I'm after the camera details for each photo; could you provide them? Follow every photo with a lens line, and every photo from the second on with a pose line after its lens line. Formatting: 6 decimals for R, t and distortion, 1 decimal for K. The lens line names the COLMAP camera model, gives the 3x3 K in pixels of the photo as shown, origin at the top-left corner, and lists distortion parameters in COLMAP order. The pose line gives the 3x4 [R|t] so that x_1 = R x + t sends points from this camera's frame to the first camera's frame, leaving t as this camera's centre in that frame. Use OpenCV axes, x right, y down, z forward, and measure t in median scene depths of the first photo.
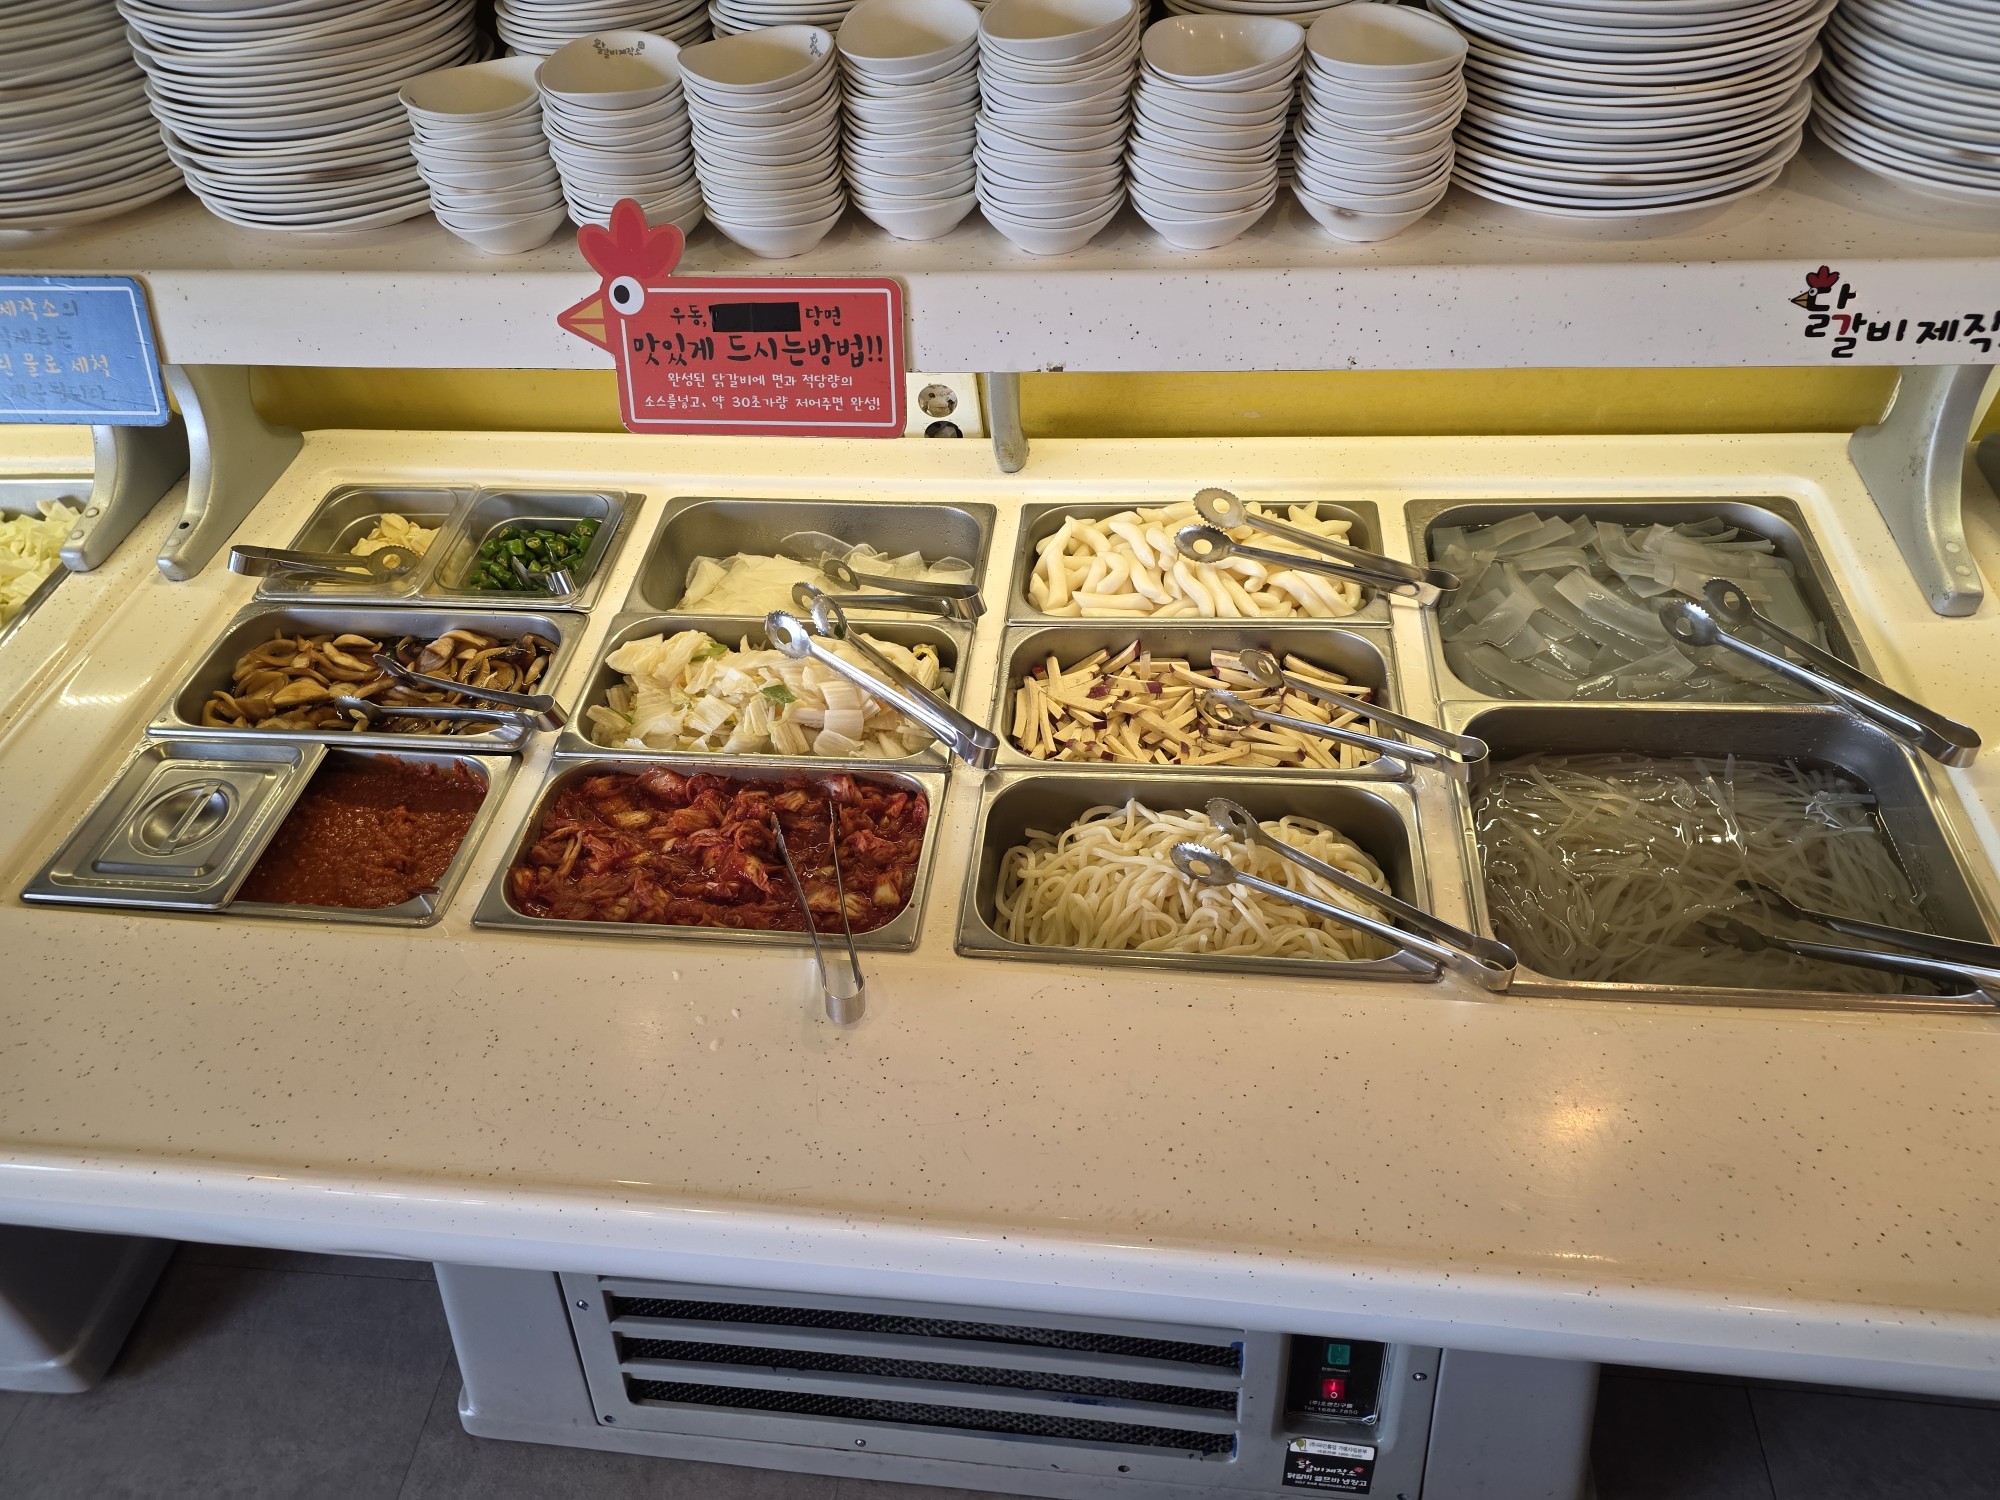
lens RADIAL K [[1281.1, 0, 1001.3], [0, 1281.1, 735.4], [0, 0, 1]] dist [0.098455, -0.139627]
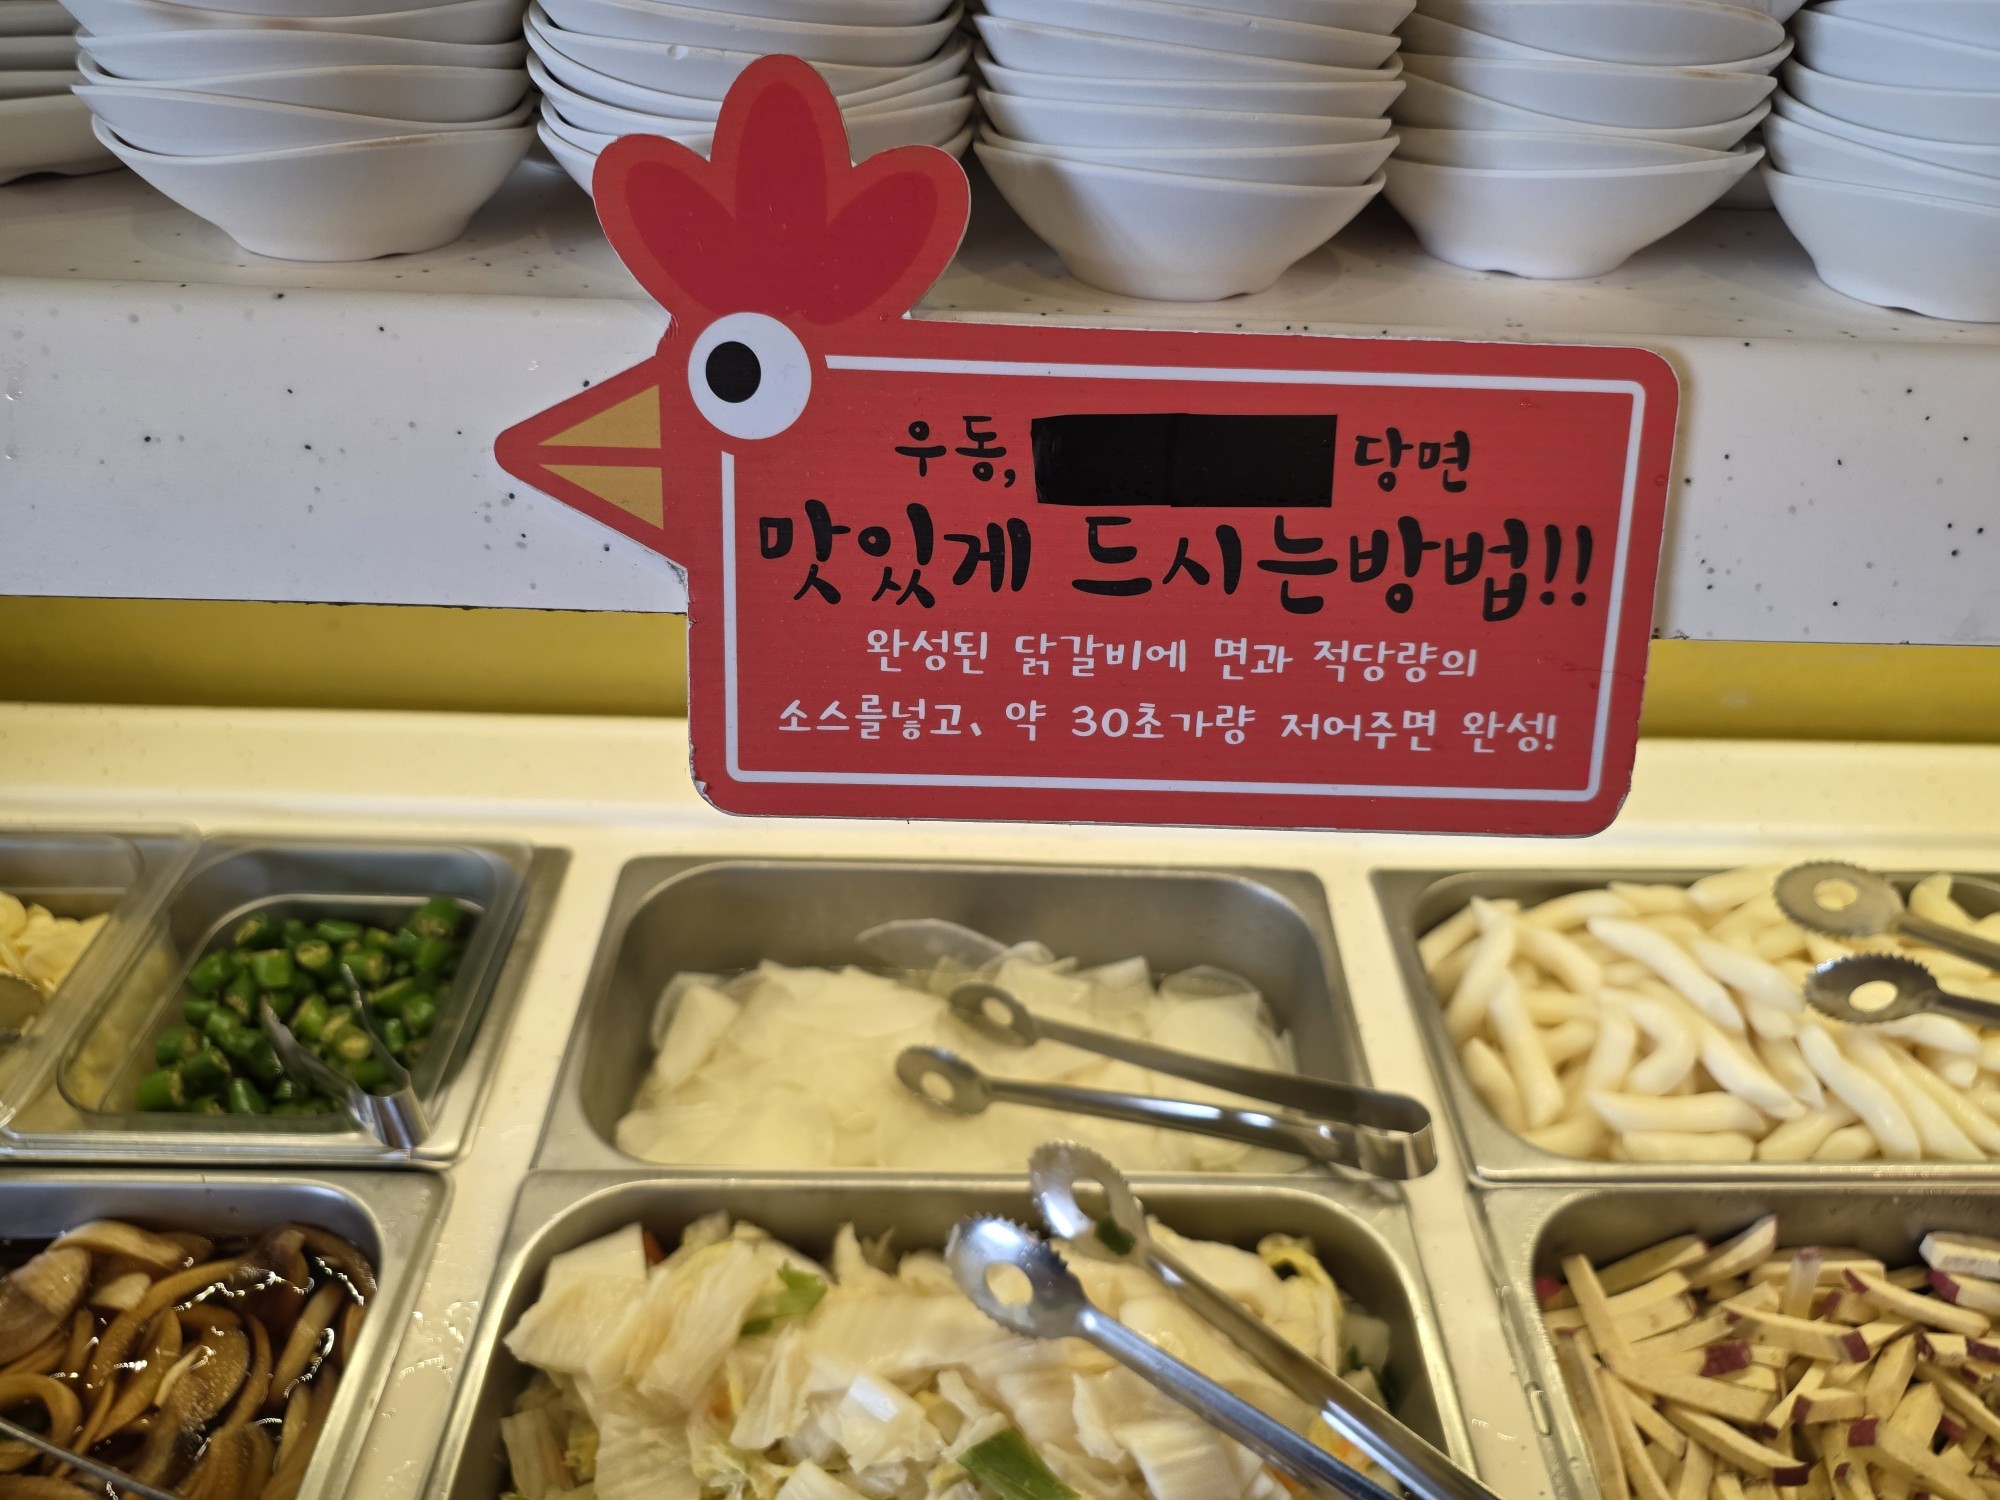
lens RADIAL K [[1340.0, 0, 1000.0], [0, 1340.0, 750.0], [0, 0, 1]] dist [0.060526, -0.064997]
pose [[0.989122, 0.006500, 0.146955, -0.226735], [0.016437, 0.987883, -0.154330, -0.167978], [-0.146178, 0.155067, 0.977029, 0.574224]]
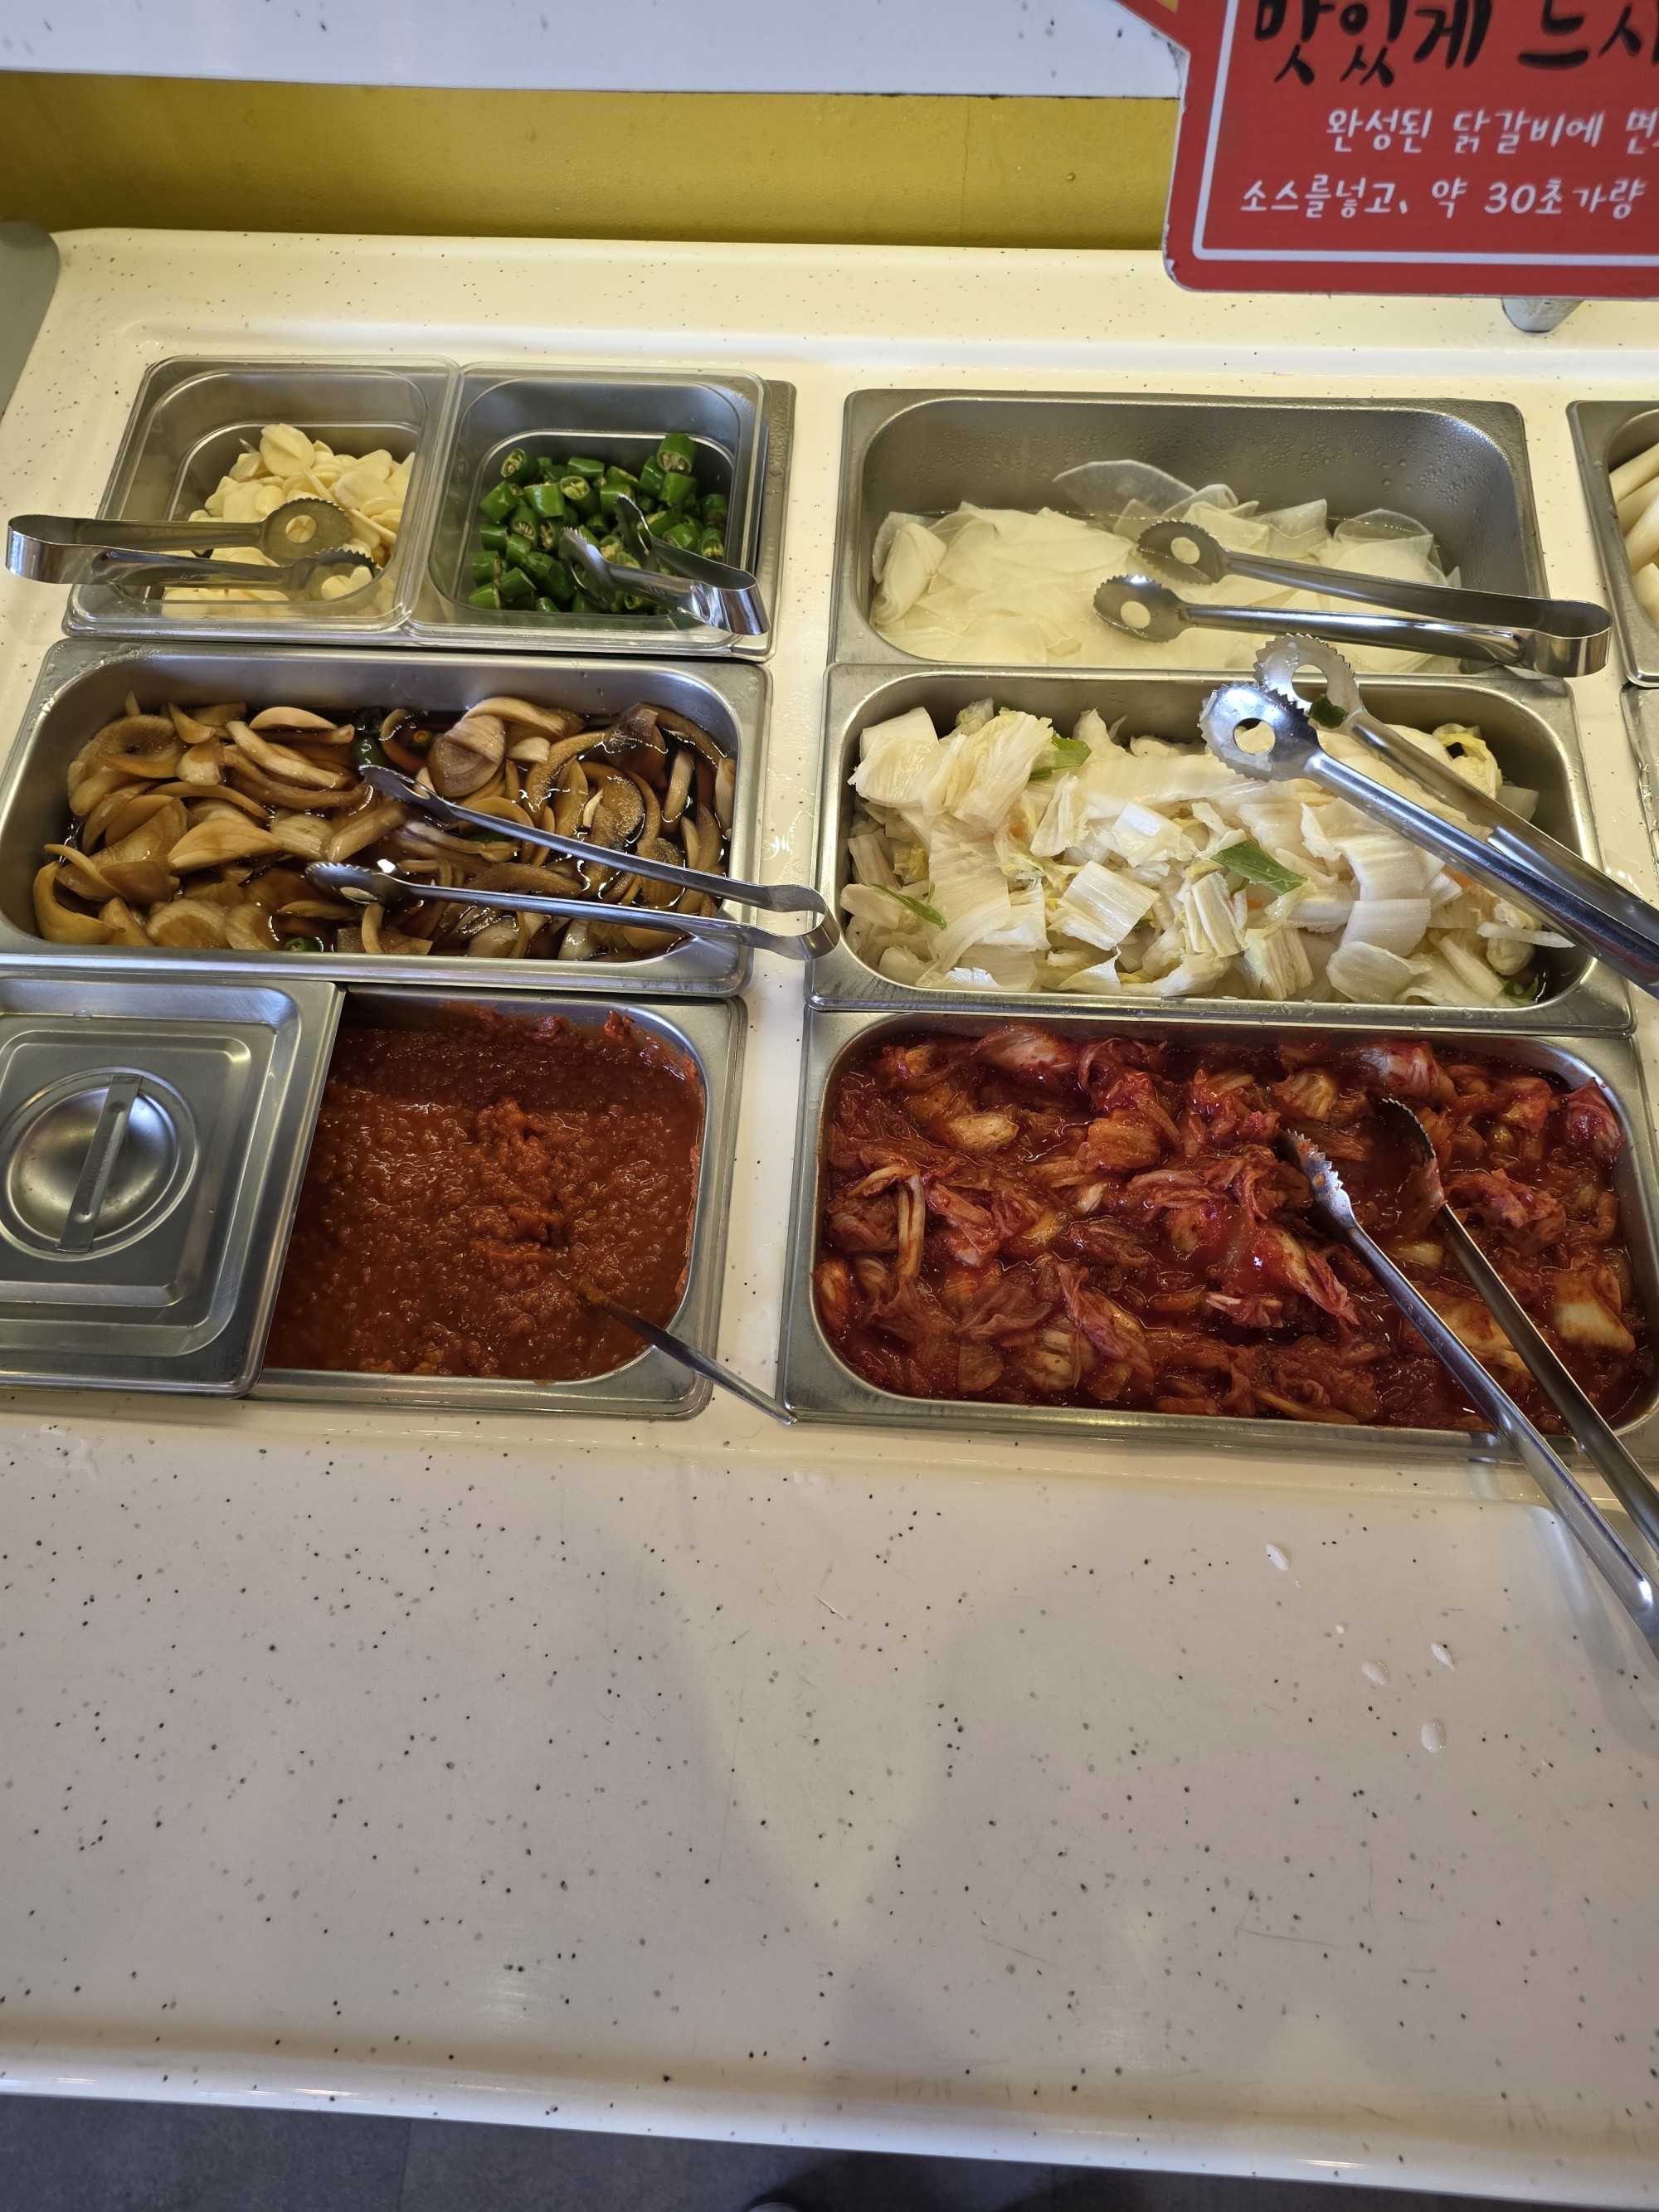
lens RADIAL K [[1457.5, 0, 825.4], [0, 1457.5, 1089.9], [0, 0, 1]] dist [0.031134, -0.018297]
pose [[0.997599, -0.031427, 0.061721, -0.360842], [0.010220, 0.948166, 0.317611, -0.125394], [-0.068504, -0.316217, 0.946210, 0.439679]]
